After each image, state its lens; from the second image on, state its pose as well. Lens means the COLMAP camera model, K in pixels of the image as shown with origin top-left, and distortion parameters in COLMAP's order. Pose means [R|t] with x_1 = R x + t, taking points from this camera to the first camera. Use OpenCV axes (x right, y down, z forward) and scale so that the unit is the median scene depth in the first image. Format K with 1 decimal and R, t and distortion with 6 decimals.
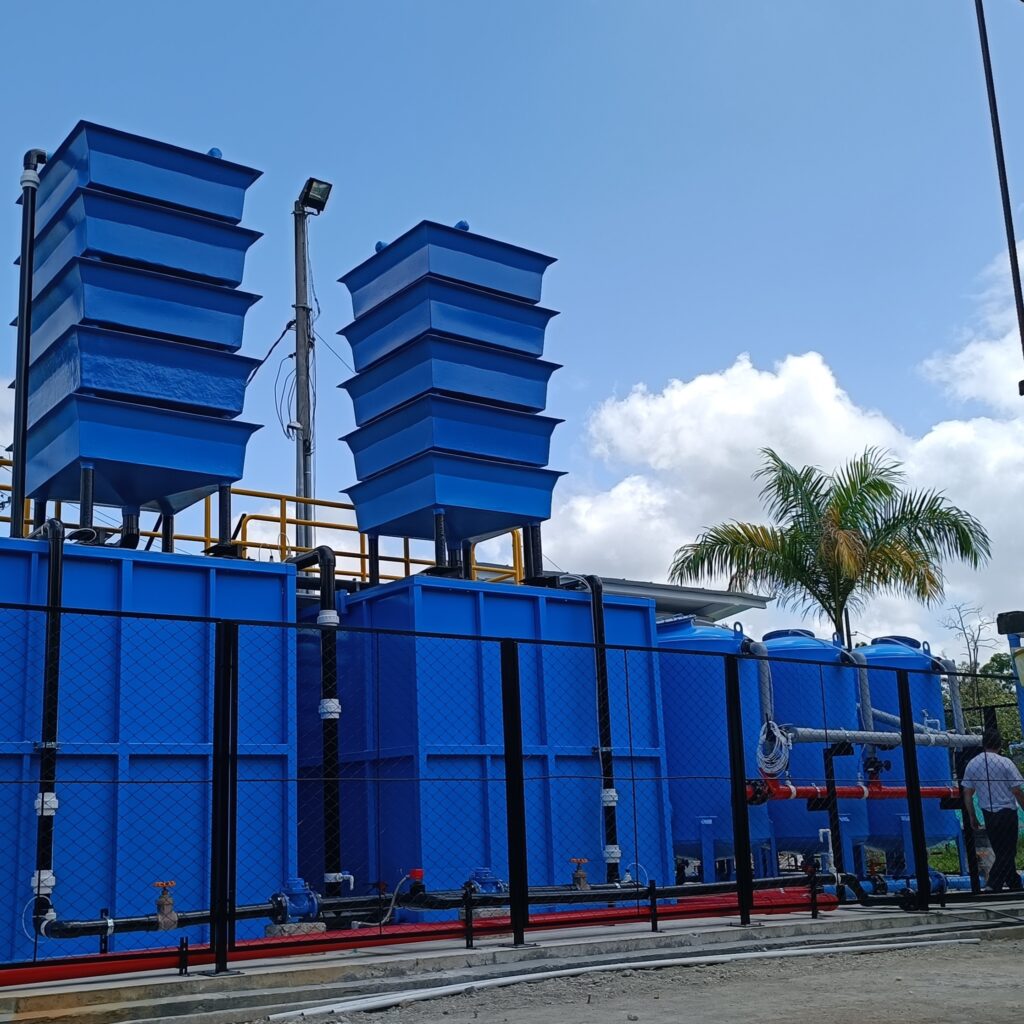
lens RADIAL K [[1268.3, 0, 511.5], [0, 1268.3, 550.6], [0, 0, 1]] dist [0.017993, 0.026731]
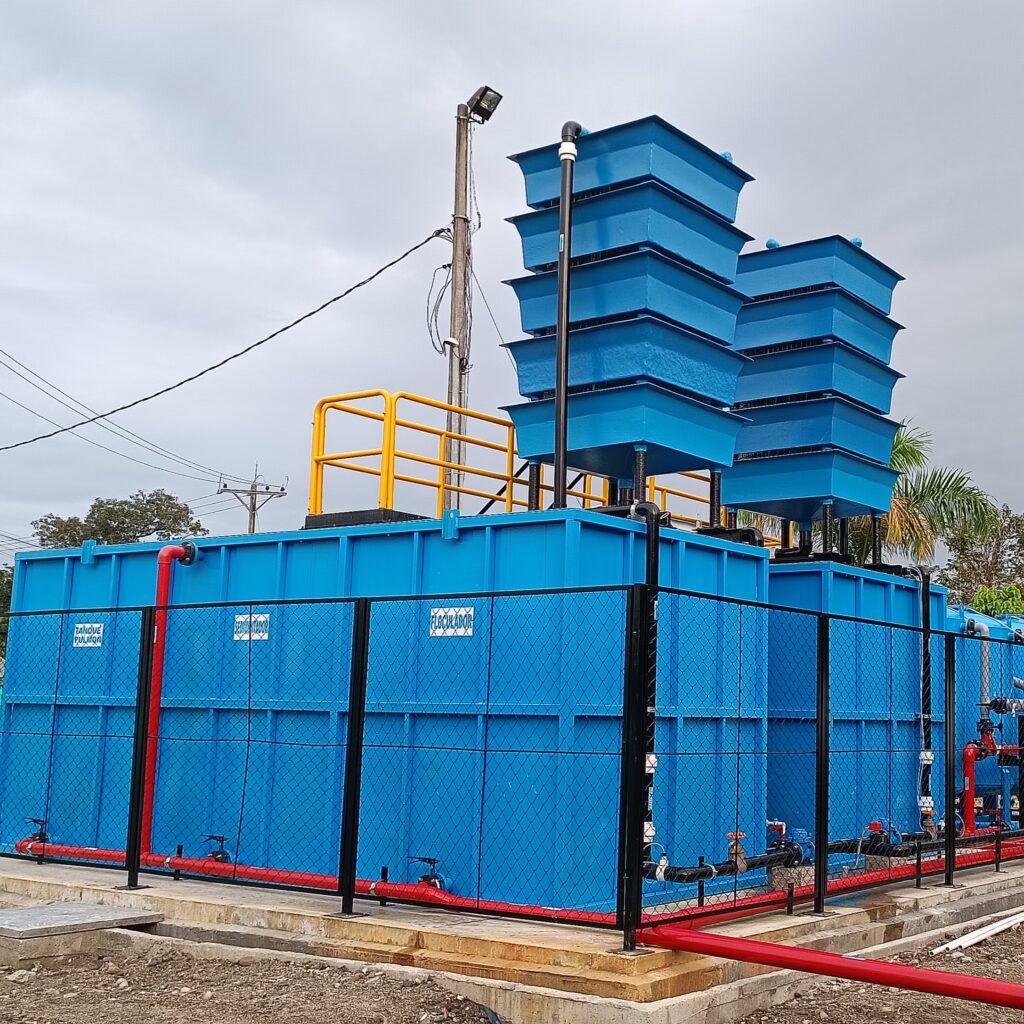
lens RADIAL K [[1438.2, 0, 512.0], [0, 1438.2, 512.0], [0, 0, 1]] dist [0.005908, 0.050305]
pose [[0.938201, 0.093690, 0.333169, -0.688269], [-0.121392, 0.990586, 0.063275, -0.063134], [-0.324104, -0.099809, 0.940742, -0.099883]]
